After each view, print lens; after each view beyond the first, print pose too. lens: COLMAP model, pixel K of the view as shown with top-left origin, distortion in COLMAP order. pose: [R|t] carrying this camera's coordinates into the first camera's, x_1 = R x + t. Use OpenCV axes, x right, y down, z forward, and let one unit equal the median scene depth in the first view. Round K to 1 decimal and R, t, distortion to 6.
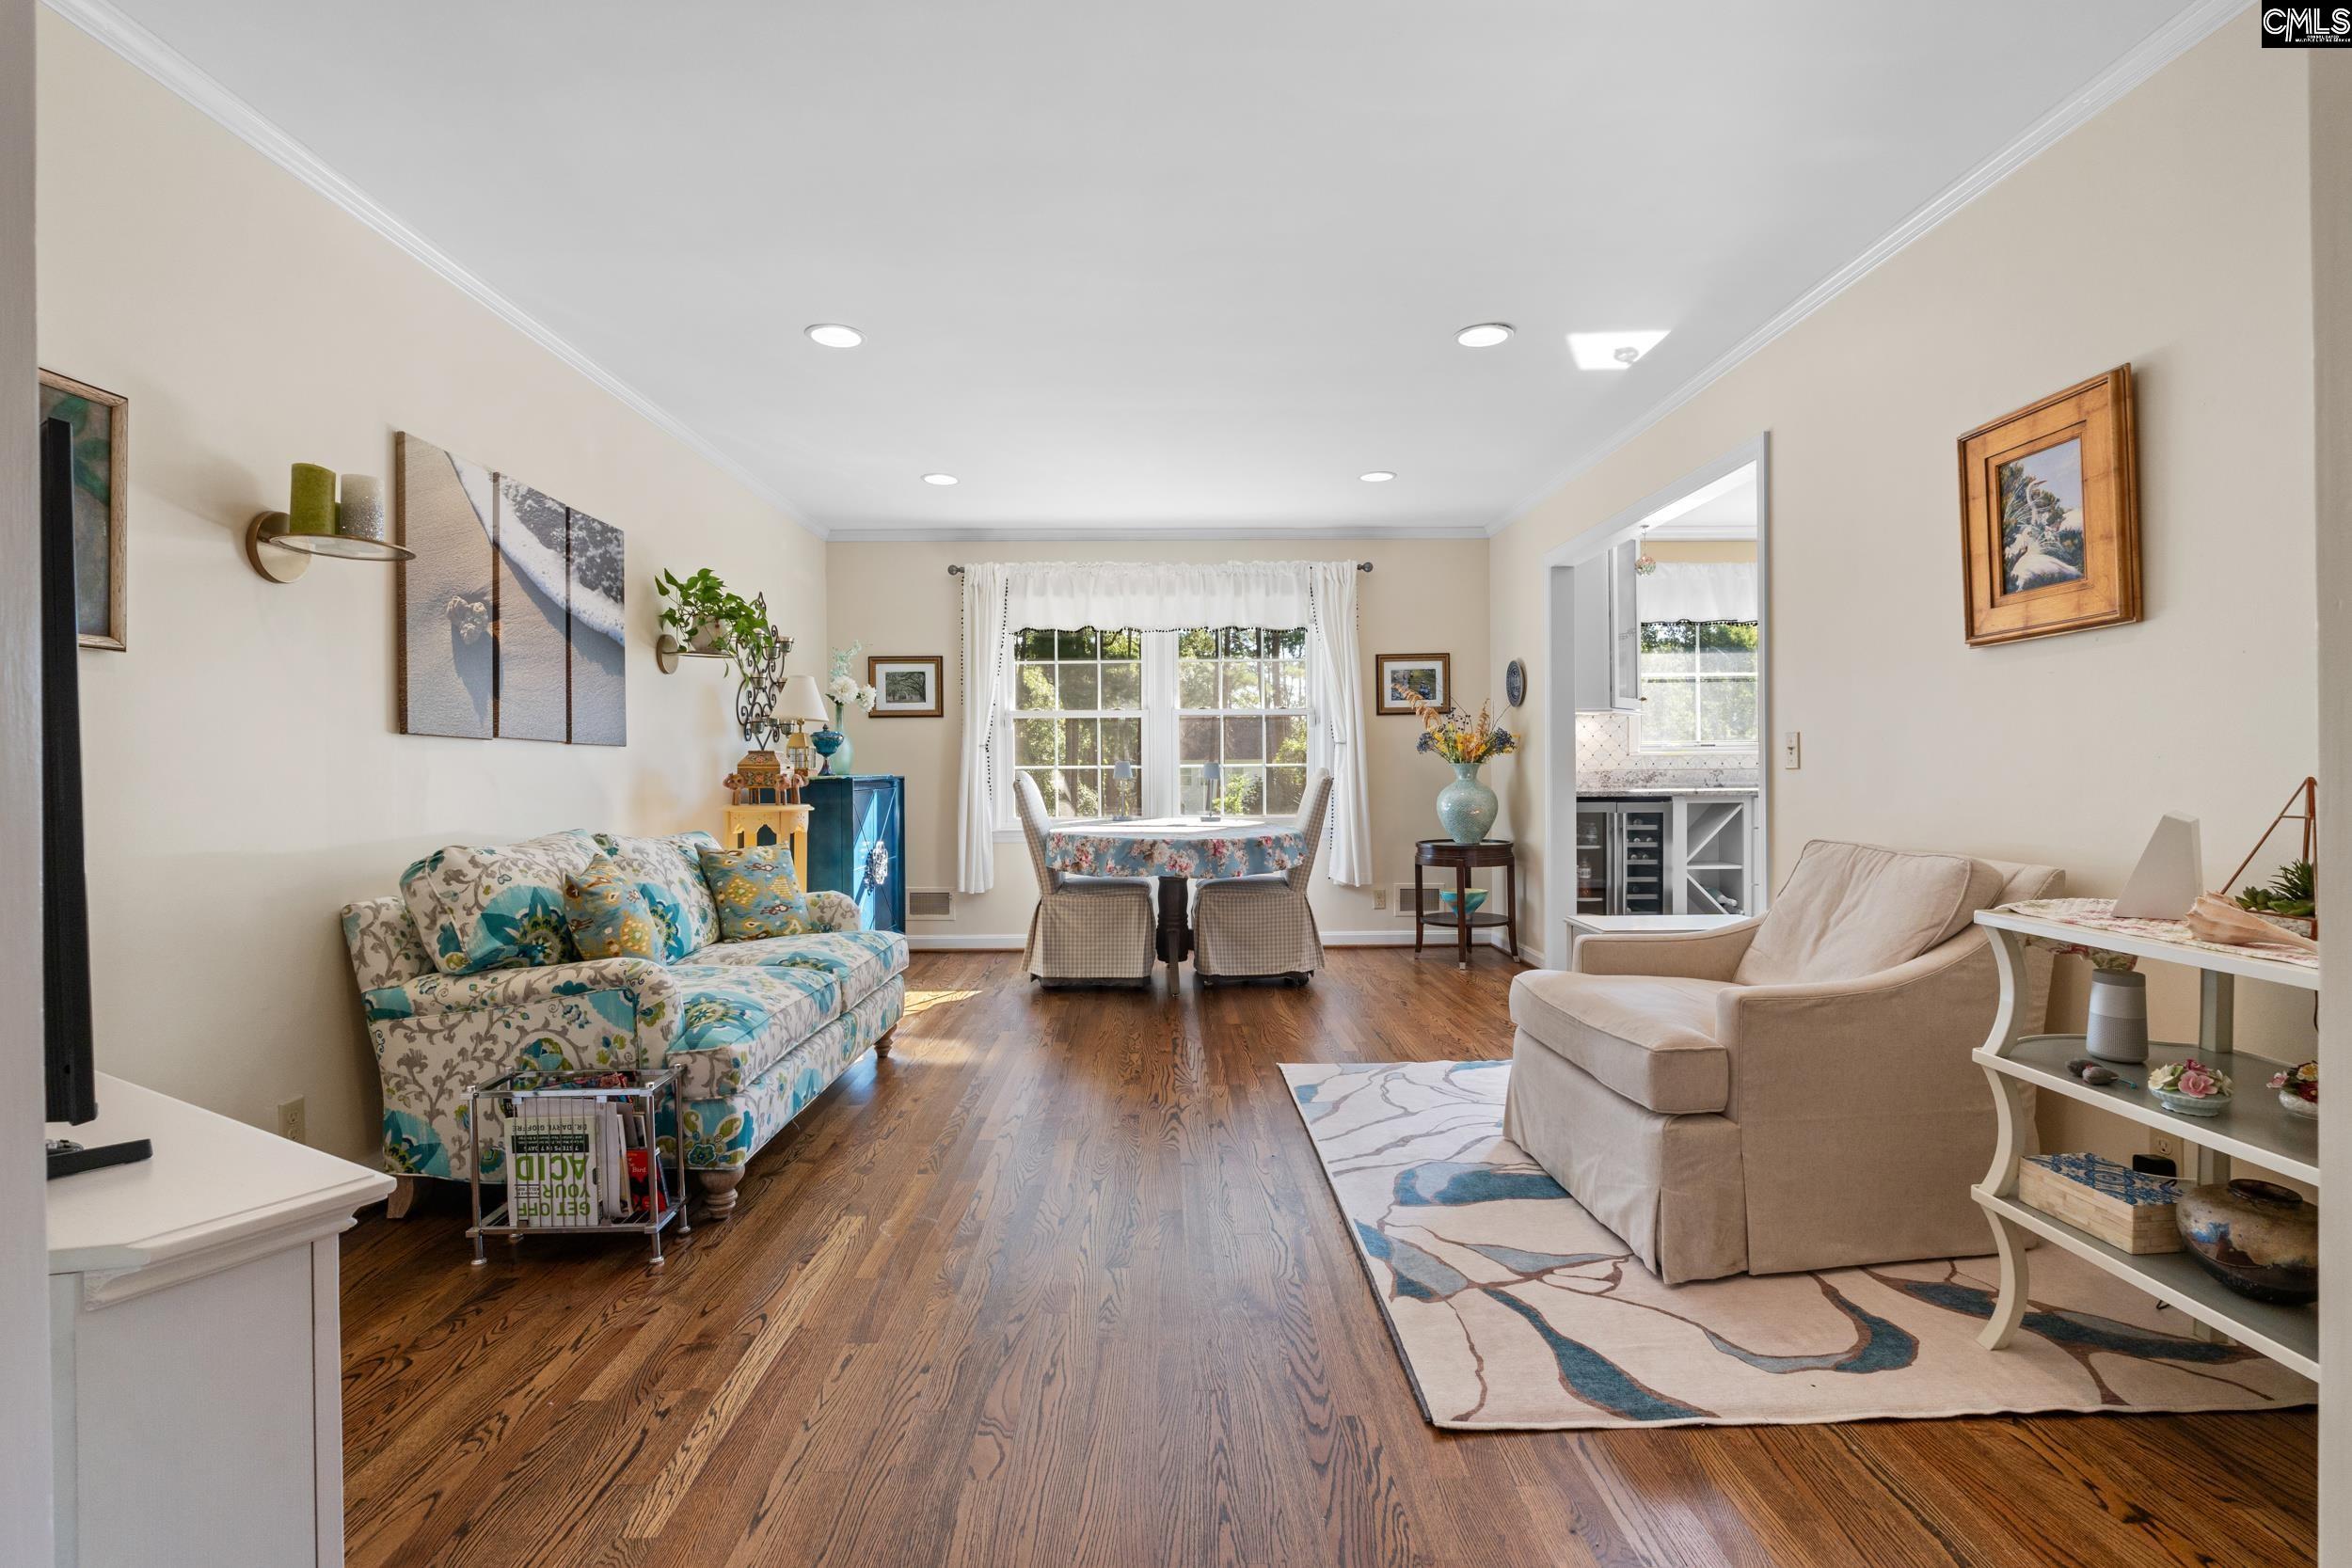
lens RADIAL K [[1068.1, 0, 1168.7], [0, 1068.1, 776.6], [0, 0, 1]] dist [-0.003864, -0.006020]
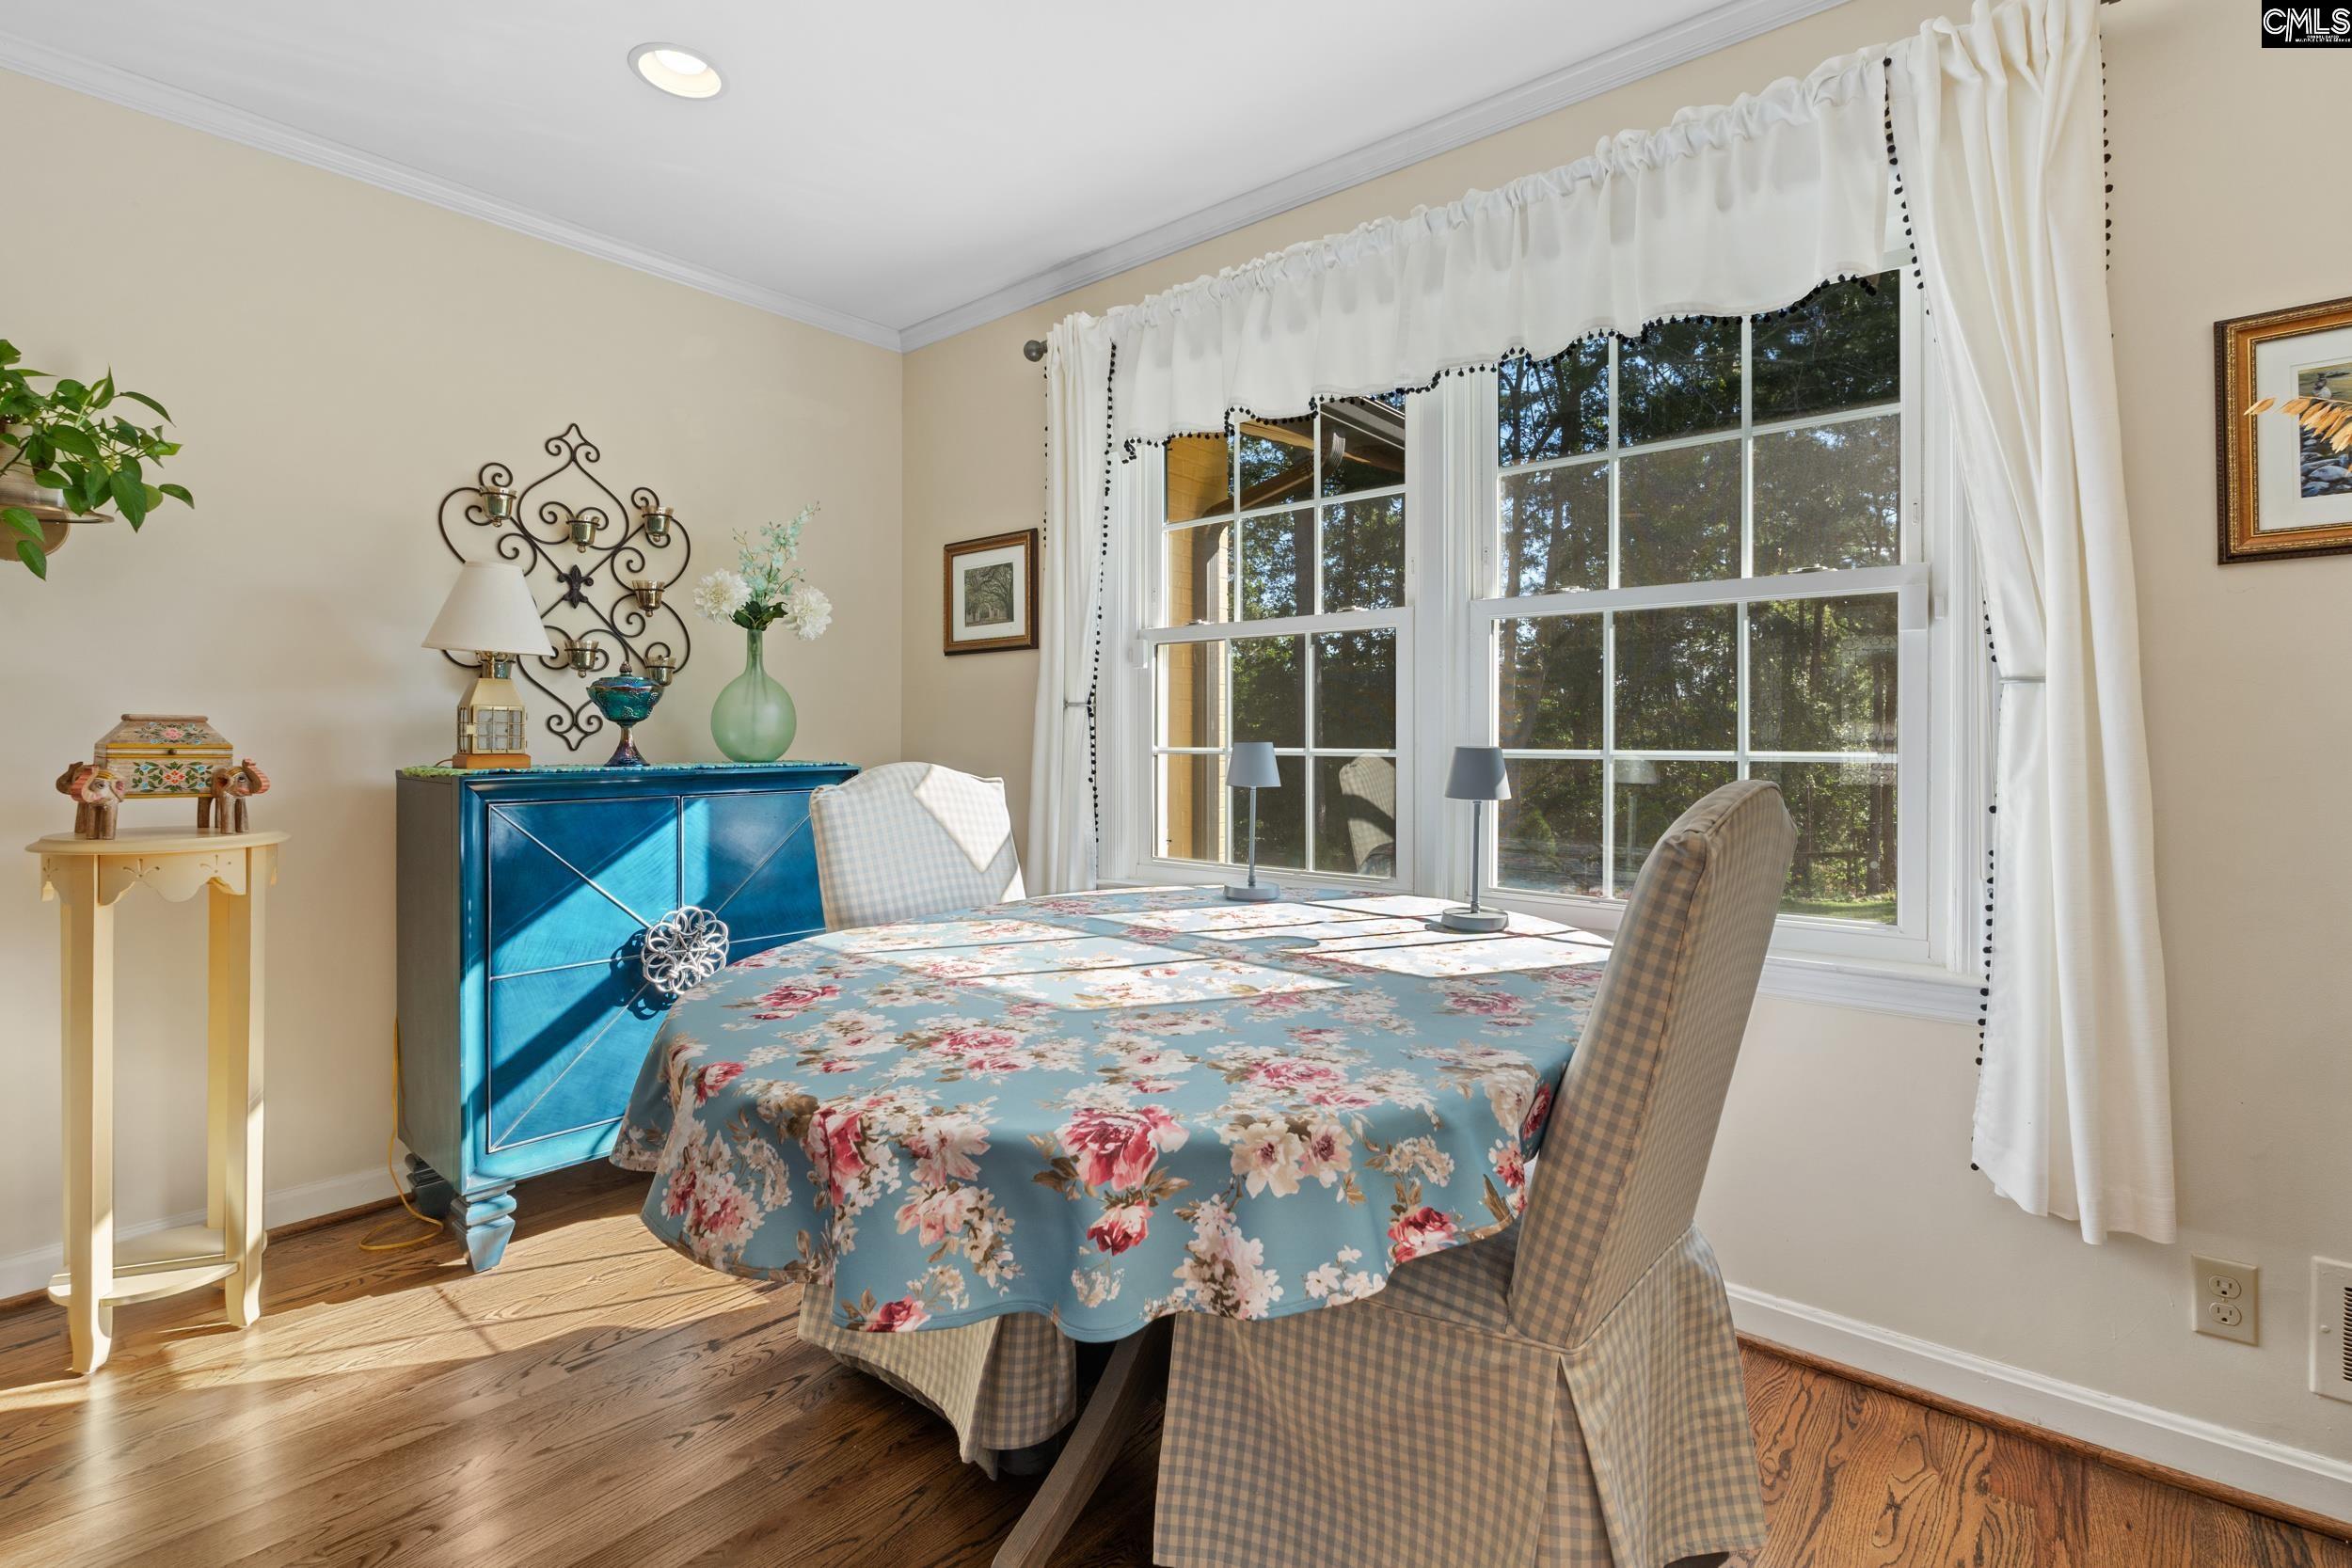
lens RADIAL K [[1081.9, 0, 1173.2], [0, 1081.9, 739.3], [0, 0, 1]] dist [-0.002574, -0.000566]
pose [[0.759660, 0.009855, -0.650246, 0.438527], [-0.012319, 0.999924, 0.000762, -0.034168], [0.650204, 0.007432, 0.759723, 1.635918]]
